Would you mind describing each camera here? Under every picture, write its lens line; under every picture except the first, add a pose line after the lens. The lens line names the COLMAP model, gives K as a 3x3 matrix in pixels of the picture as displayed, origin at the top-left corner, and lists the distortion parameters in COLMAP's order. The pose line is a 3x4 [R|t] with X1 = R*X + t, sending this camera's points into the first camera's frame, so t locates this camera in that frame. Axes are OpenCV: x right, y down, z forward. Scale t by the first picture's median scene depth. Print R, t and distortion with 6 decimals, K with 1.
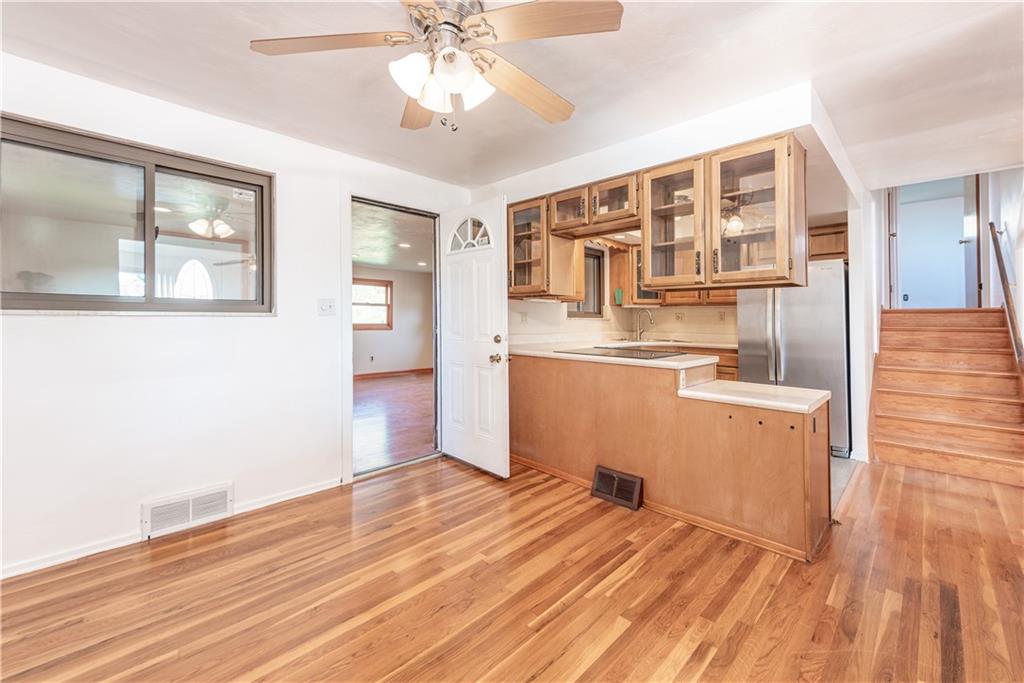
lens RADIAL K [[431.6, 0, 516.8], [0, 431.6, 315.1], [0, 0, 1]] dist [0.023122, -0.010110]
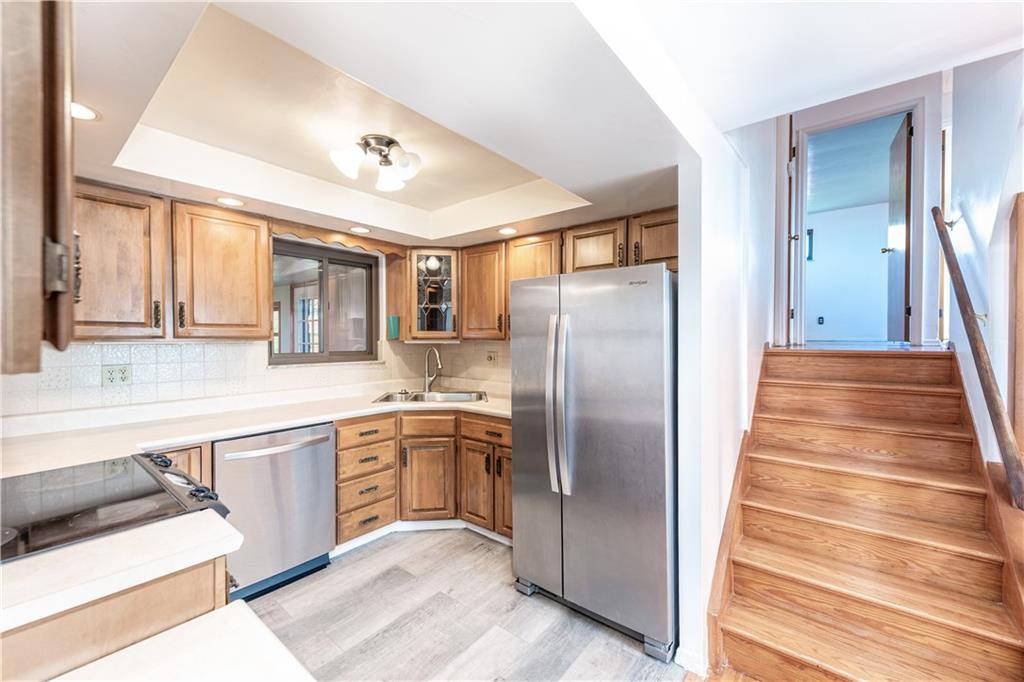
lens RADIAL K [[413.1, 0, 517.4], [0, 413.1, 332.5], [0, 0, 1]] dist [0.018300, -0.000124]
pose [[0.997344, -0.002804, 0.072776, 0.420770], [0.001800, 0.999902, 0.013854, -0.047969], [-0.072808, -0.013686, 0.997252, 0.410179]]
